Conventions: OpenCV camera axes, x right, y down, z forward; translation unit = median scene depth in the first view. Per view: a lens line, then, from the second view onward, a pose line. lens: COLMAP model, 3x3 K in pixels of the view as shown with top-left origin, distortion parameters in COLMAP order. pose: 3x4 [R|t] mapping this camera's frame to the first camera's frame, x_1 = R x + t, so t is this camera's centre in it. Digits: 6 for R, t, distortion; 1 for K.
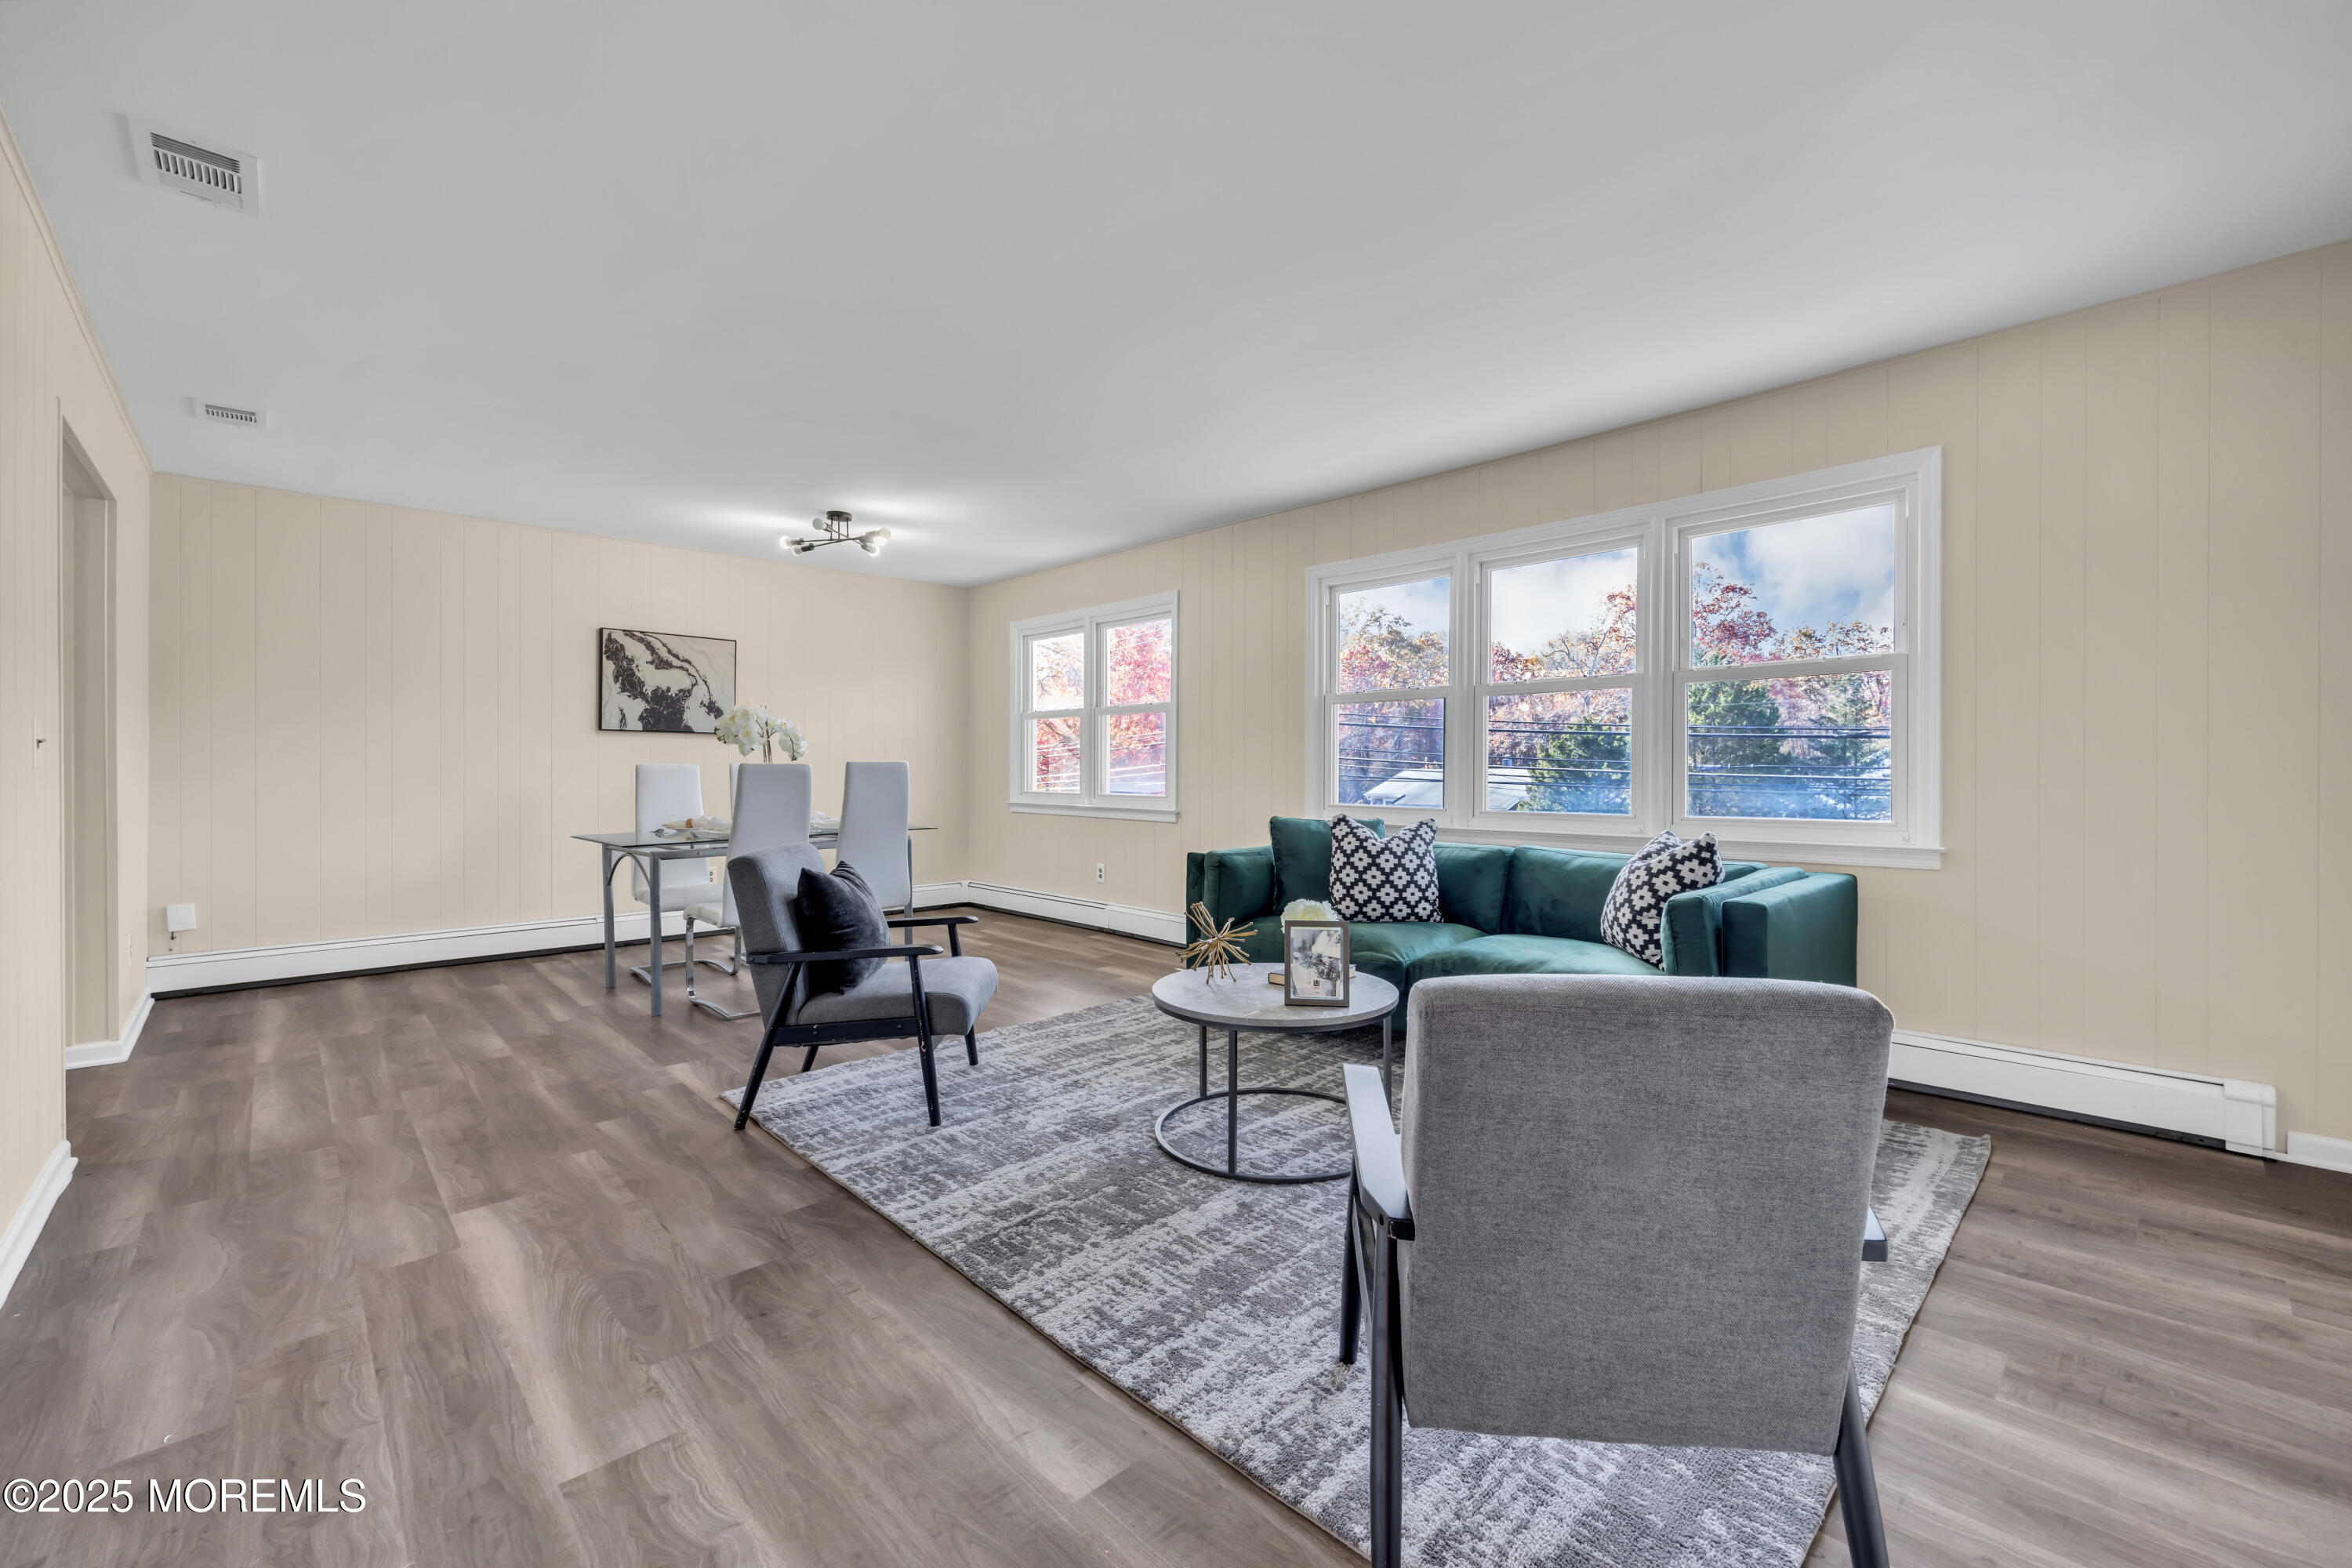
lens RADIAL K [[943.2, 0, 1220.6], [0, 943.2, 784.2], [0, 0, 1]] dist [-0.002721, -0.001806]
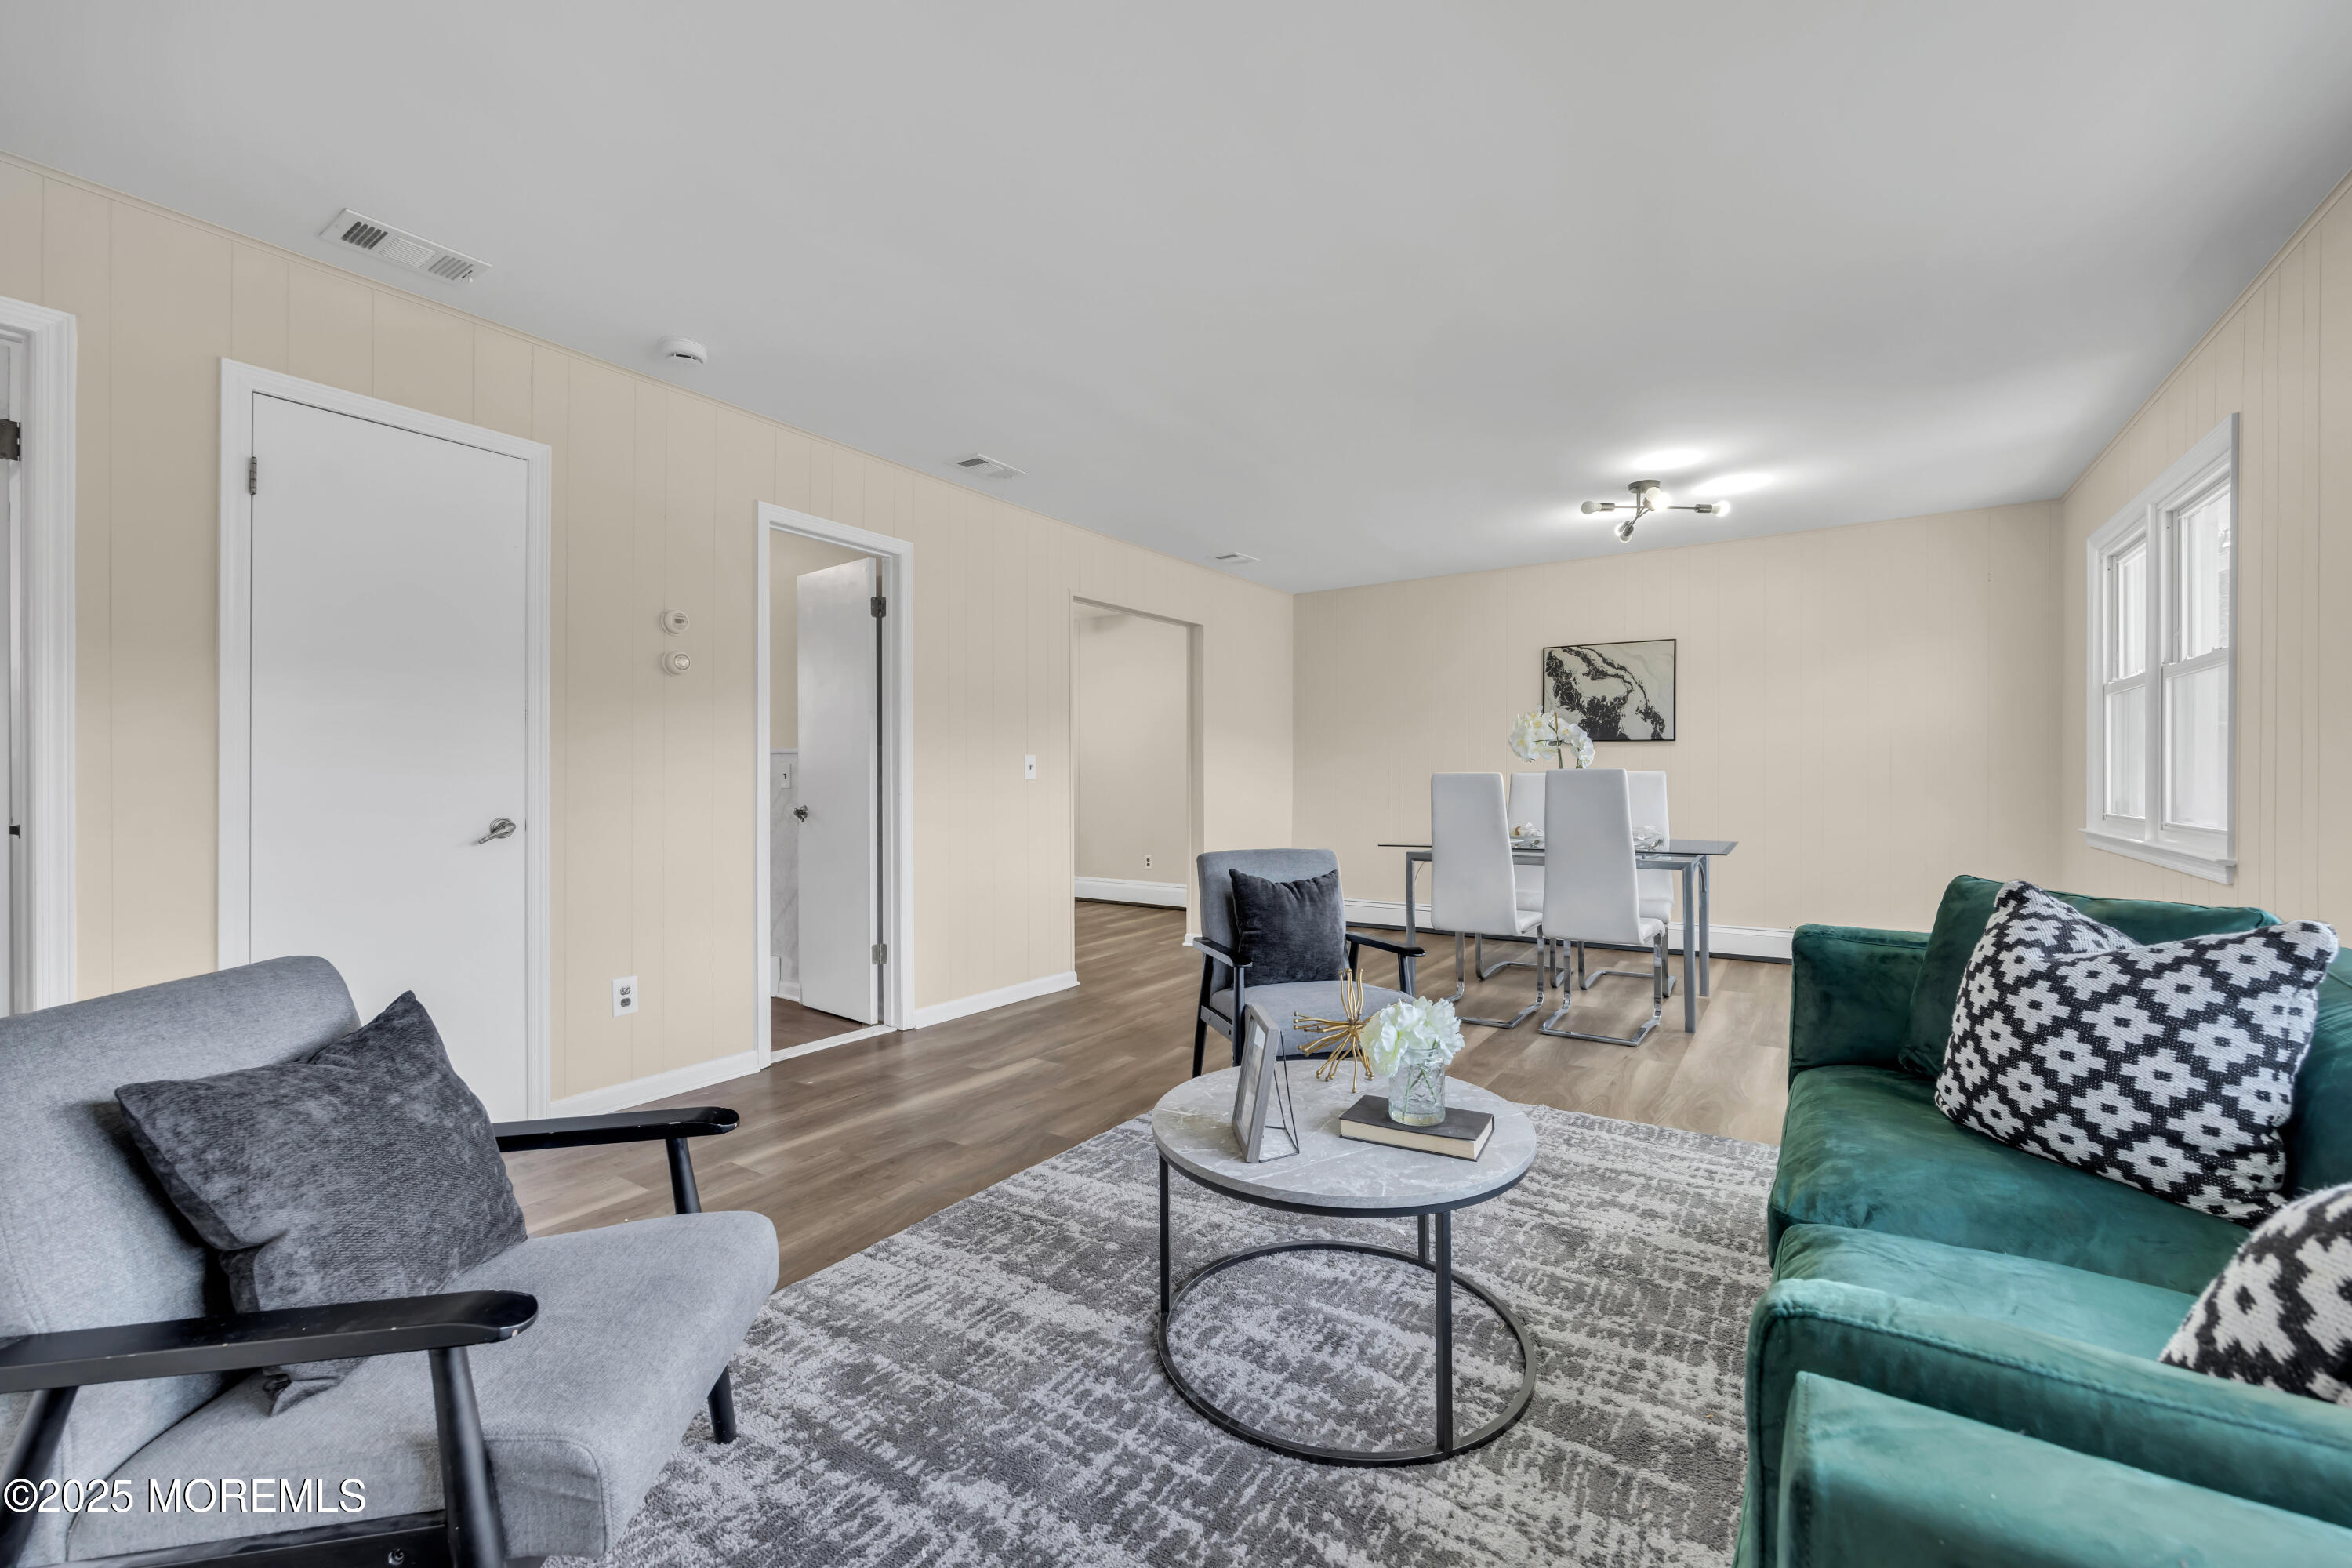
lens RADIAL K [[943.2, 0, 1165.9], [0, 943.2, 791.6], [0, 0, 1]] dist [-0.002721, -0.001806]
pose [[0.206905, 0.013710, -0.978265, 0.308701], [-0.014310, 0.999837, 0.010986, -0.006121], [0.978256, 0.011726, 0.207068, 0.344719]]
